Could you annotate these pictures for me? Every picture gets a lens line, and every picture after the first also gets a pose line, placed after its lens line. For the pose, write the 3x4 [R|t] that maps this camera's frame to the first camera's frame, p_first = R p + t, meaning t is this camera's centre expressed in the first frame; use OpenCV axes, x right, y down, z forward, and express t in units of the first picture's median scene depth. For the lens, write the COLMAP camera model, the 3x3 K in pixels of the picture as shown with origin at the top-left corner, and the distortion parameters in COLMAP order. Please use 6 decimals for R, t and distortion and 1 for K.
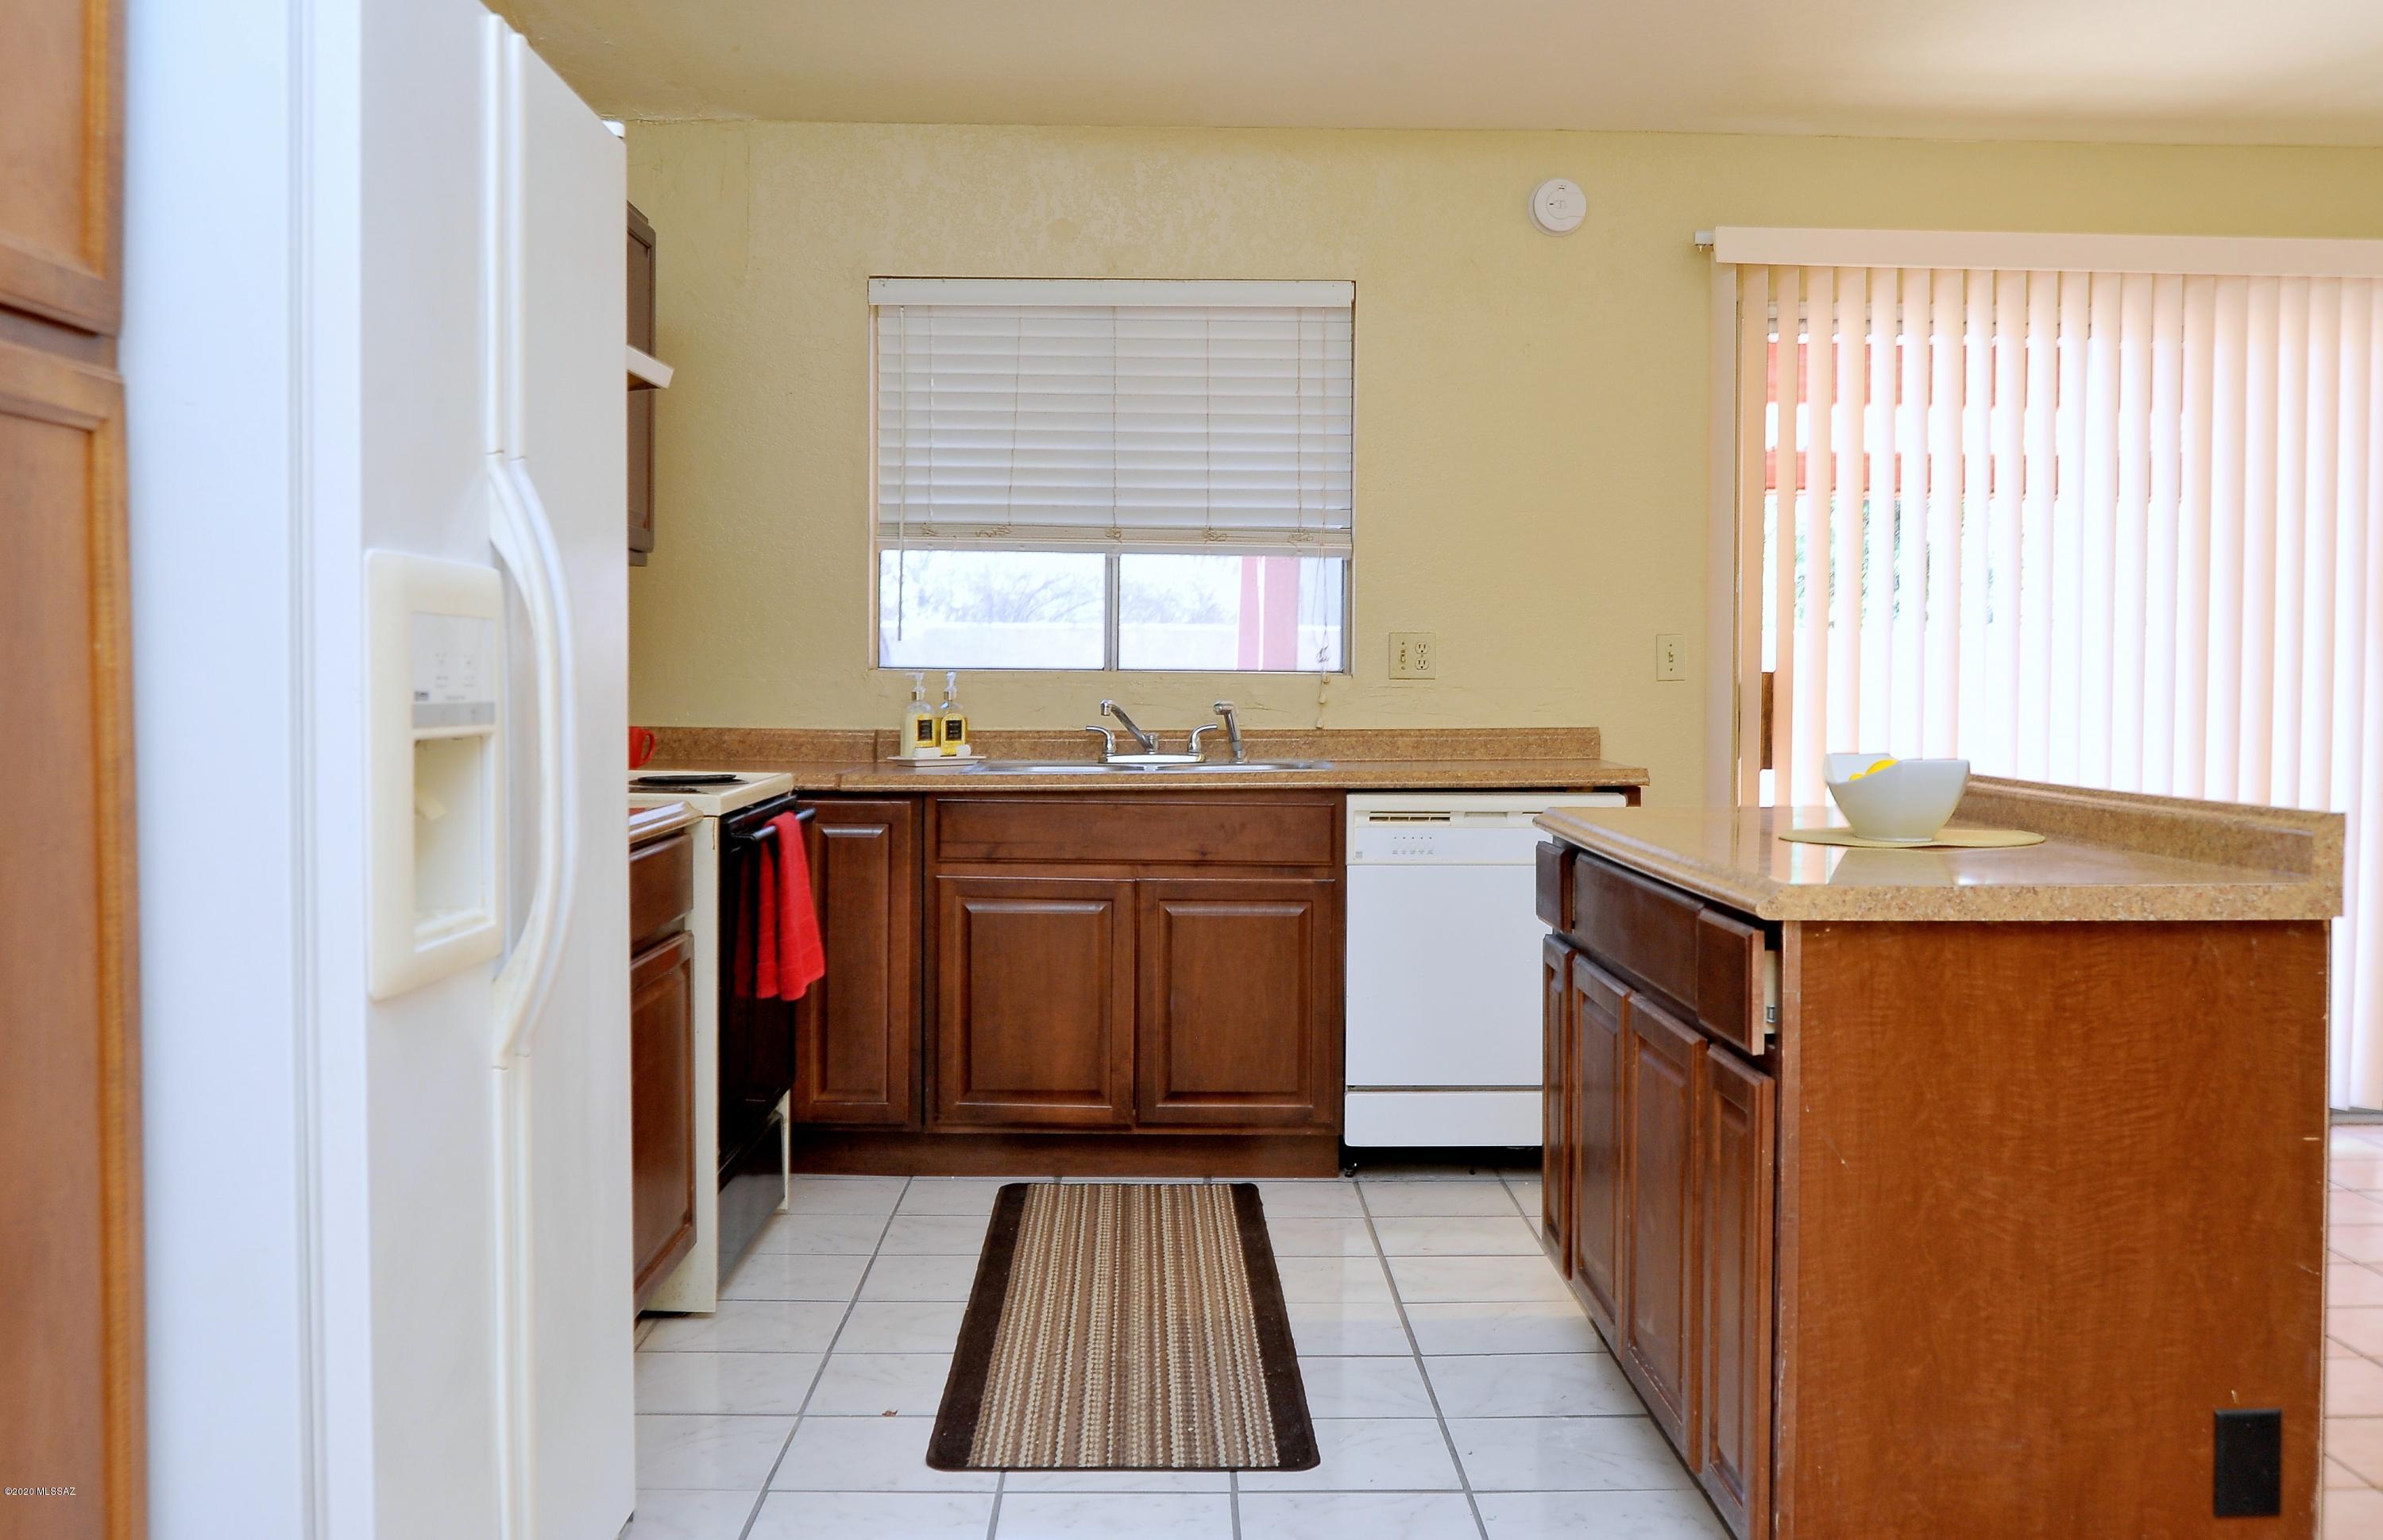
lens RADIAL K [[2307.5, 0, 1191.5], [0, 2307.5, 770.0], [0, 0, 1]] dist [-0.054832, 0.021432]
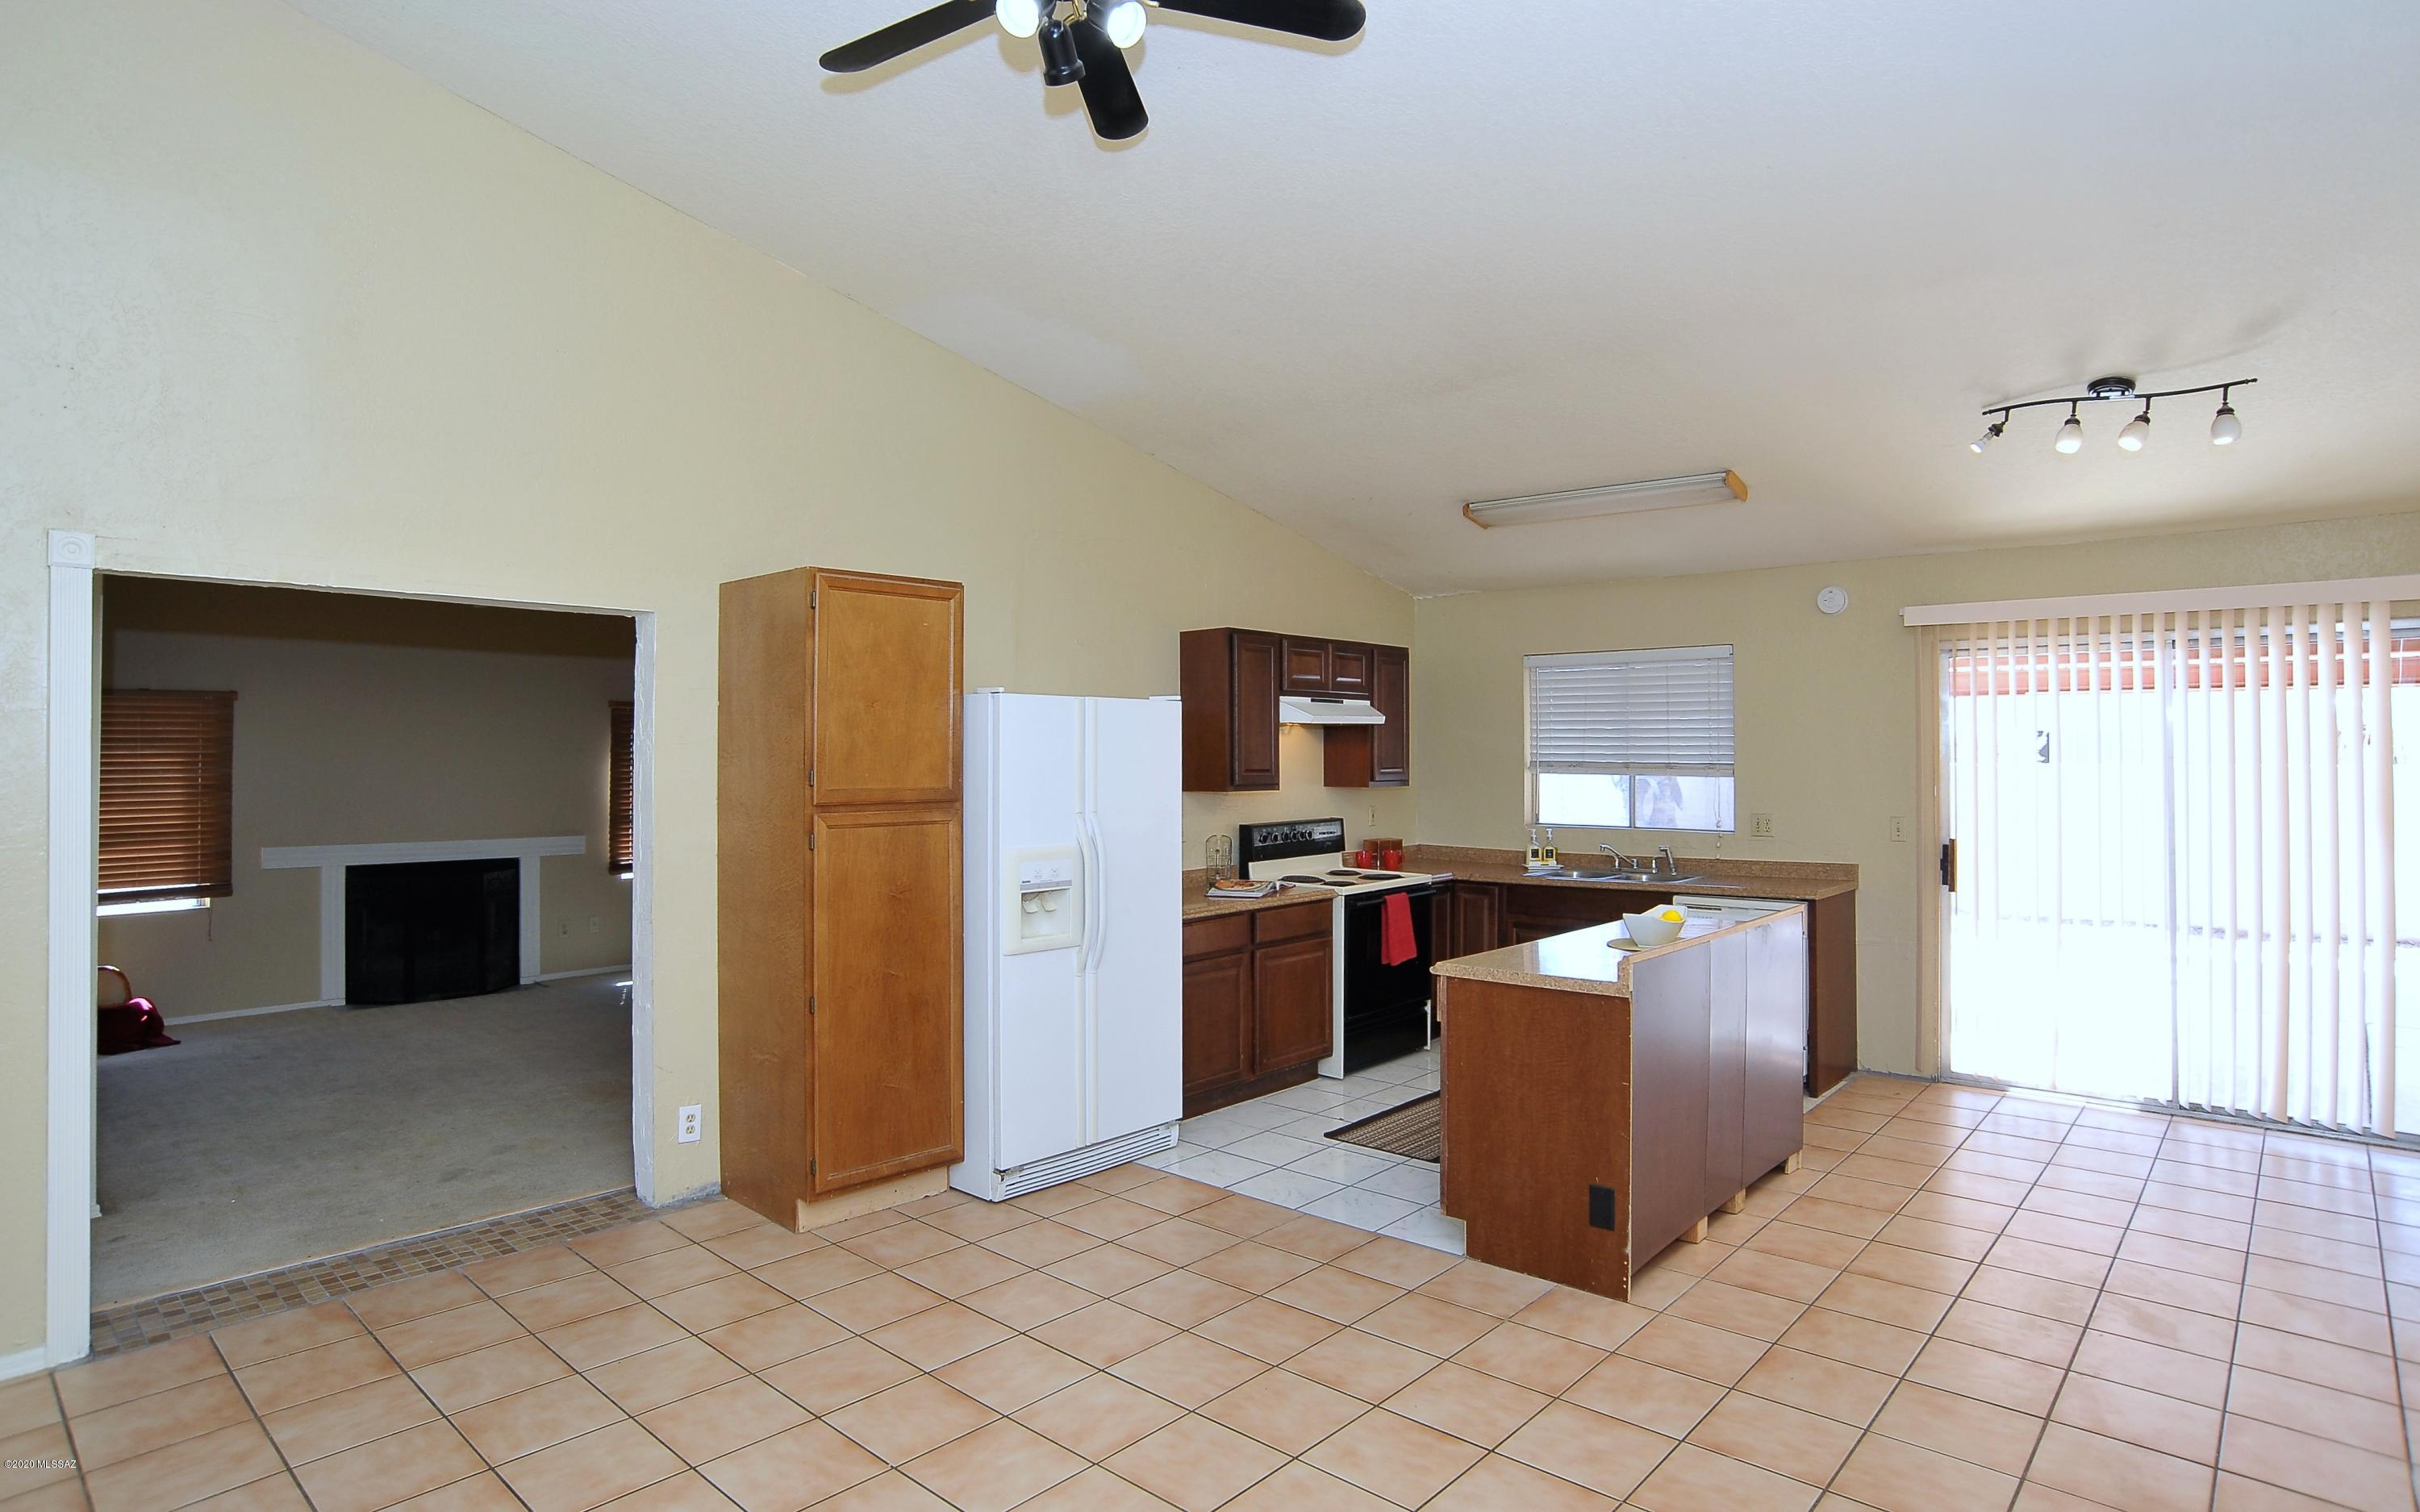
lens RADIAL K [[1284.8, 0, 1199.0], [0, 1284.8, 724.5], [0, 0, 1]] dist [-0.095285, 0.030675]
pose [[0.731819, -0.021056, -0.681173, 0.556816], [-0.022675, 0.998217, -0.055217, -0.074157], [0.681121, 0.055854, 0.730037, -0.184247]]
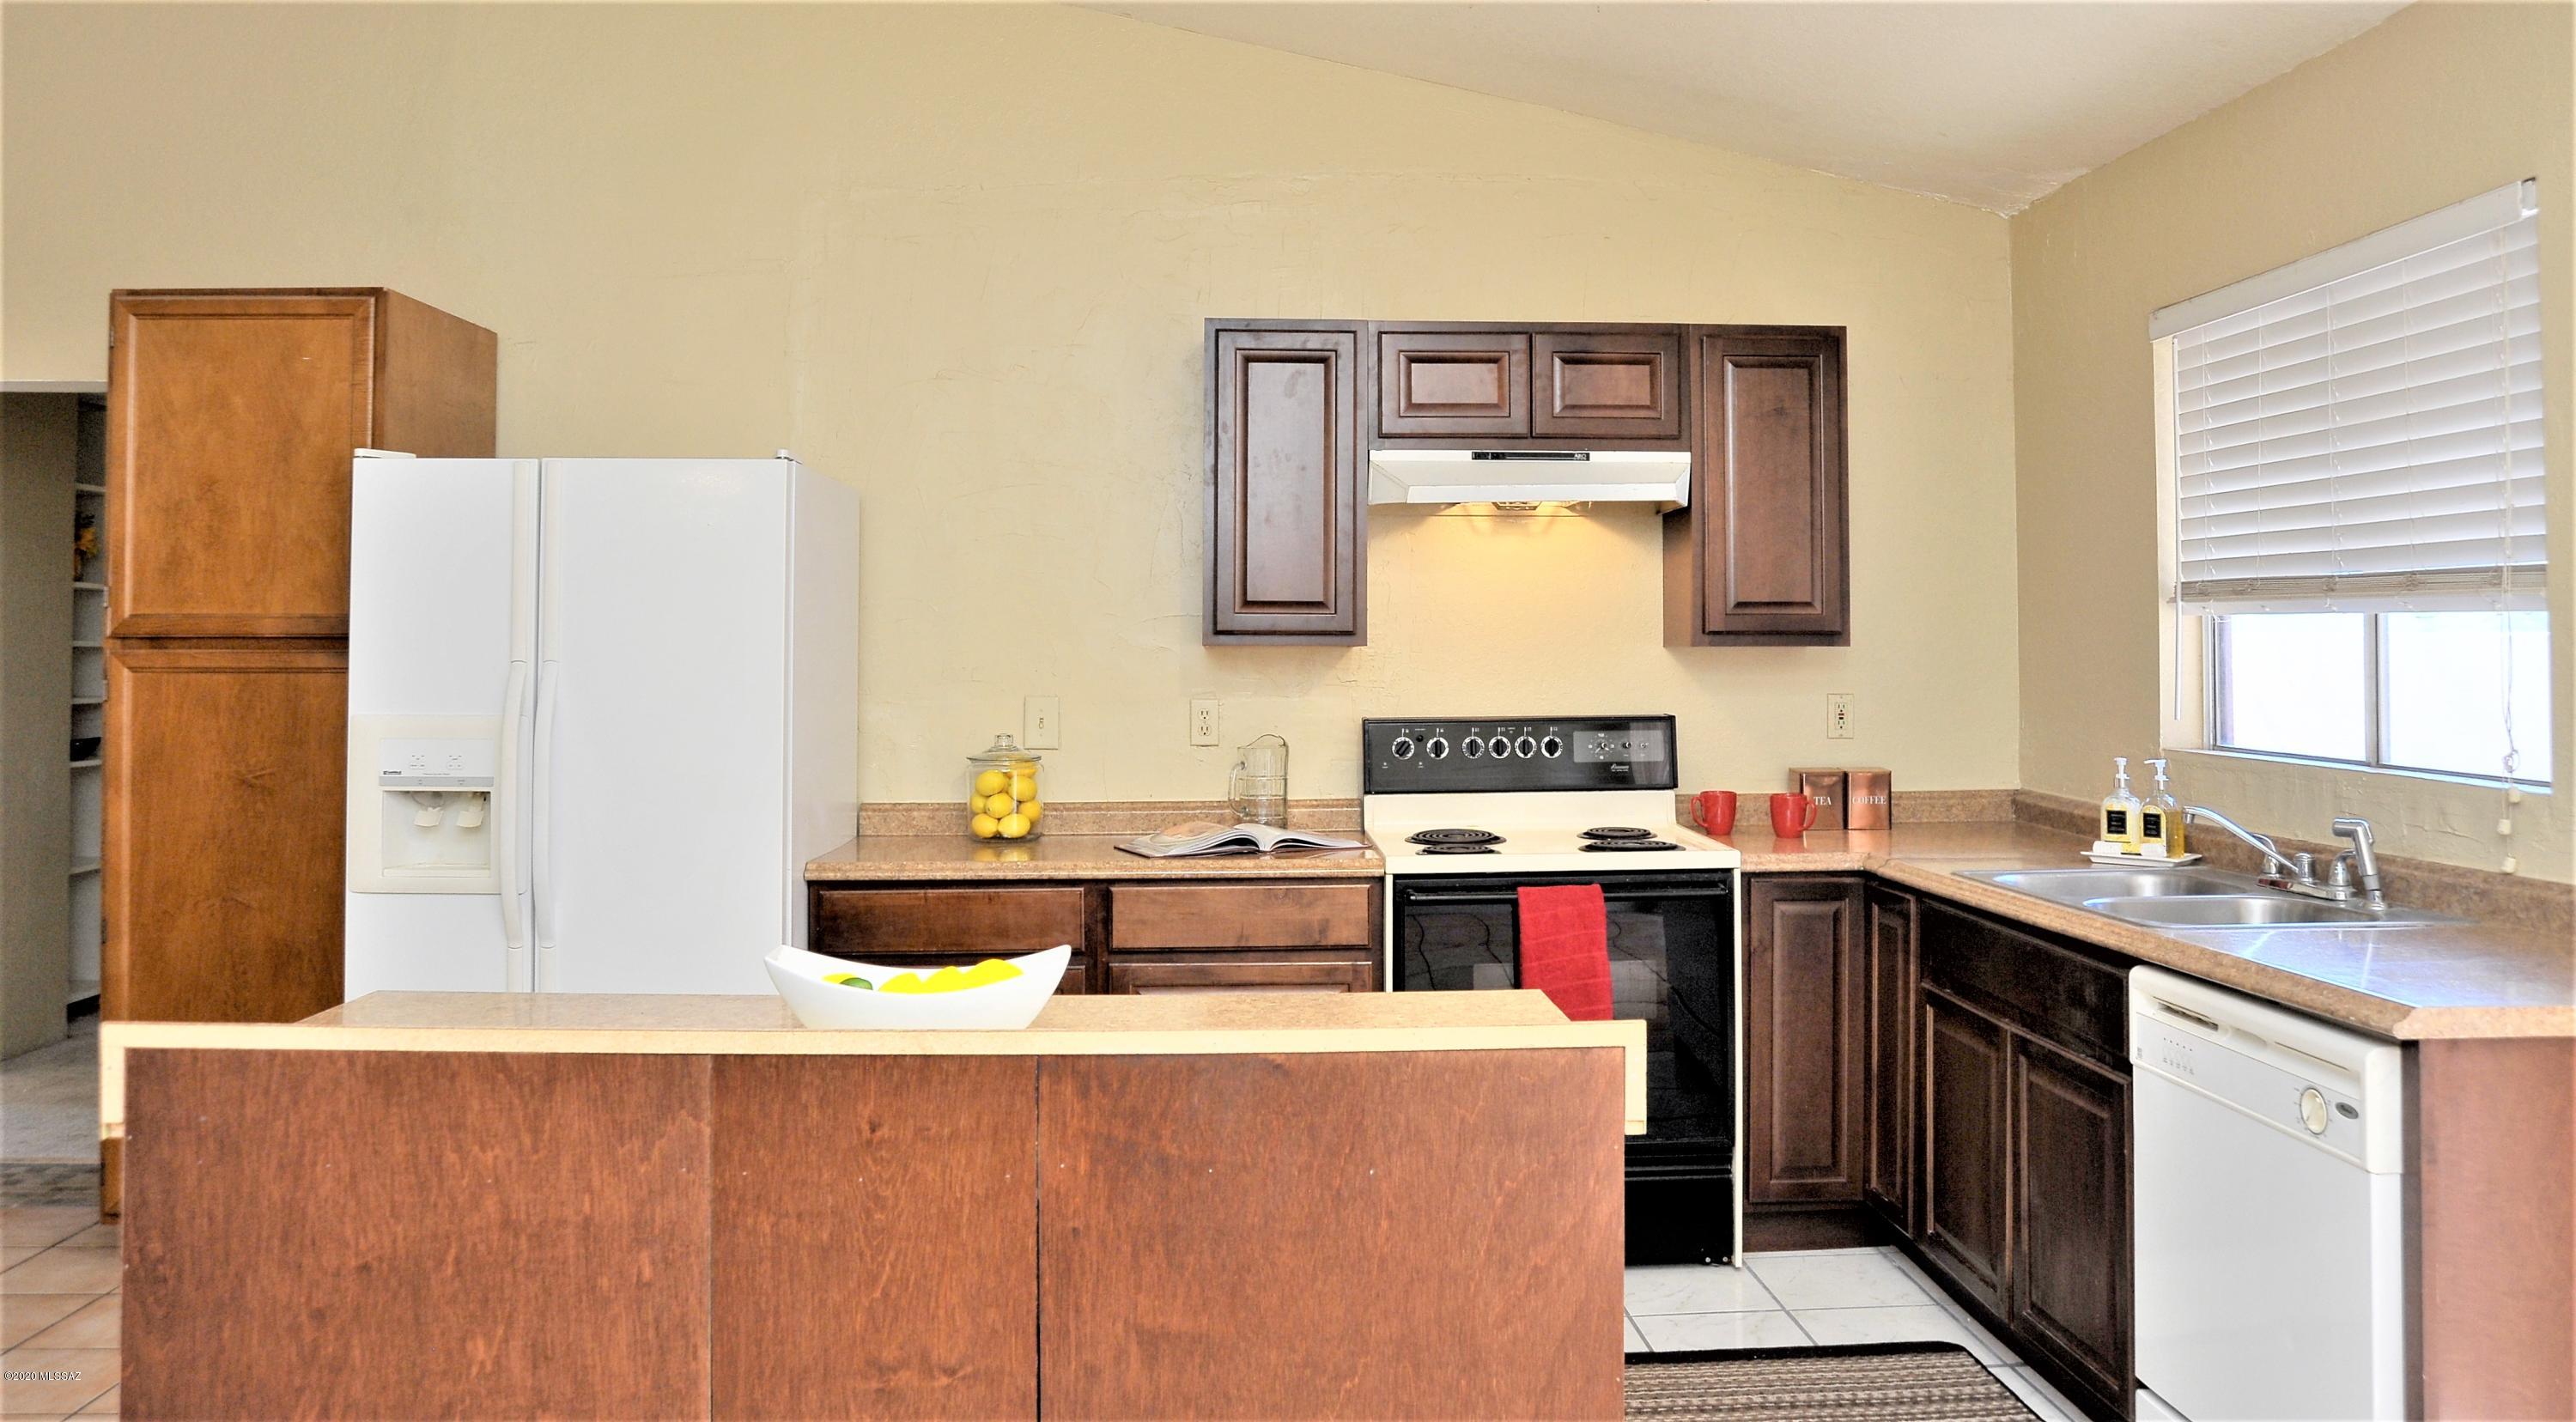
lens RADIAL K [[1855.8, 0, 1294.2], [0, 1855.8, 590.3], [0, 0, 1]] dist [-0.088294, 0.058897]
pose [[0.031995, -0.034603, -0.998889, 0.623591], [-0.039425, 0.998579, -0.035855, -0.074463], [0.998710, 0.040528, 0.030586, 0.720892]]
